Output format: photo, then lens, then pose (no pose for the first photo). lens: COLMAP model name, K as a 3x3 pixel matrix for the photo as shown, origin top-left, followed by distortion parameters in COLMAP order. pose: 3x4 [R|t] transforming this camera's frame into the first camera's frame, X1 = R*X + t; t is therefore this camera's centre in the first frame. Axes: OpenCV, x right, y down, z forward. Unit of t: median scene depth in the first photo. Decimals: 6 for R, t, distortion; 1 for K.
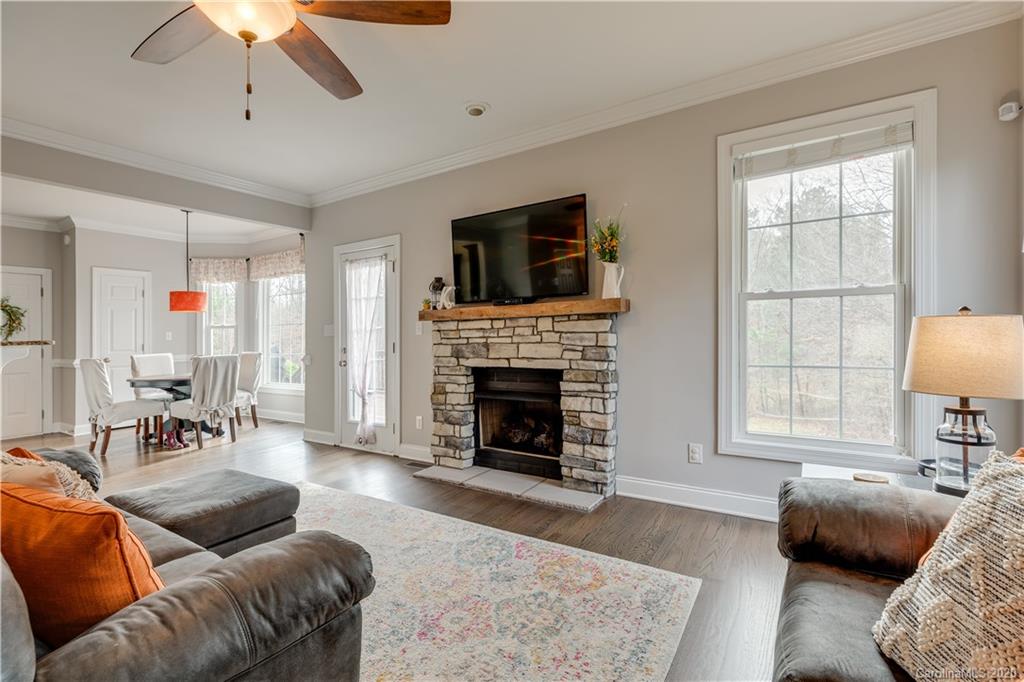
lens RADIAL K [[461.1, 0, 512.9], [0, 461.1, 324.7], [0, 0, 1]] dist [0.001359, -0.000015]
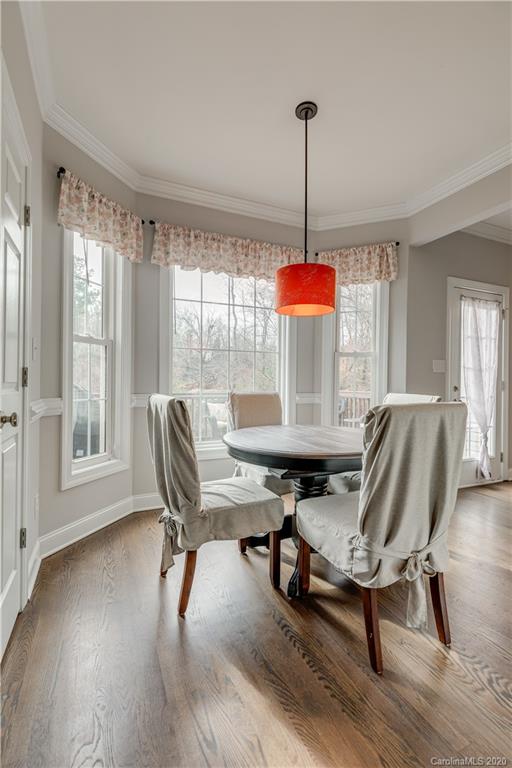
lens RADIAL K [[345.8, 0, 254.2], [0, 345.8, 382.1], [0, 0, 1]] dist [0.001359, -0.000015]
pose [[0.554406, 0.026432, 0.831827, -1.426815], [-0.036488, 0.999306, -0.007435, 0.075602], [-0.831446, -0.026229, 0.554986, 1.128937]]
